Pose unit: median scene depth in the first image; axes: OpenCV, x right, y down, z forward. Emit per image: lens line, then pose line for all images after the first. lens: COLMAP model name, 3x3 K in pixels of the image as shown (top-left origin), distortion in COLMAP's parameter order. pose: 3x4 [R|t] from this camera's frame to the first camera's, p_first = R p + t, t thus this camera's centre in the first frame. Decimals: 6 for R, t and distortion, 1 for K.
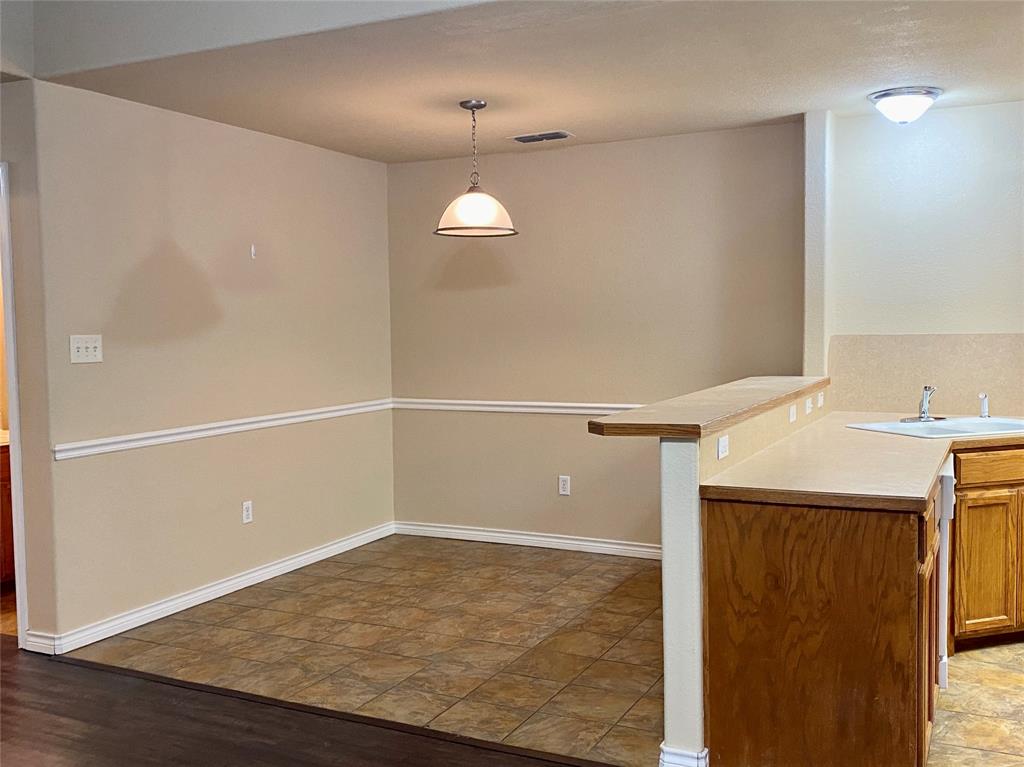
lens RADIAL K [[995.9, 0, 512.0], [0, 995.9, 383.5], [0, 0, 1]] dist [0.059331, -0.111885]
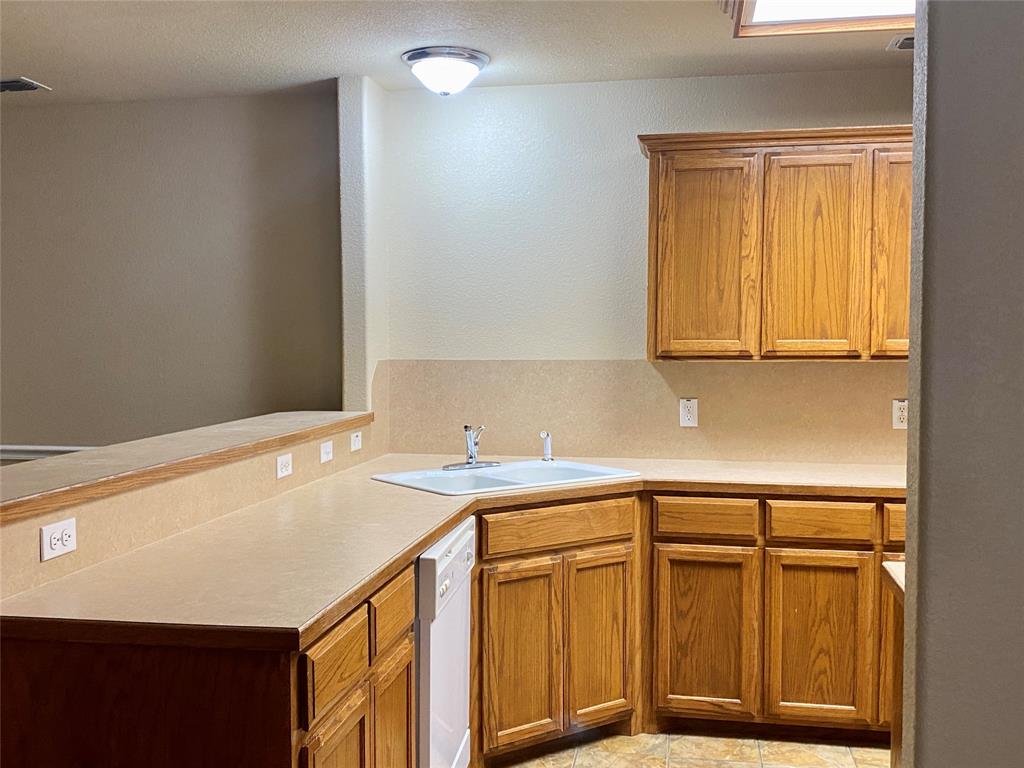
lens RADIAL K [[995.9, 0, 512.0], [0, 995.9, 384.0], [0, 0, 1]] dist [0.059331, -0.111885]
pose [[0.959485, 0.002823, 0.281744, 0.242667], [0.003835, 0.999726, -0.023078, -0.012226], [-0.281732, 0.023223, 0.959212, 0.251722]]
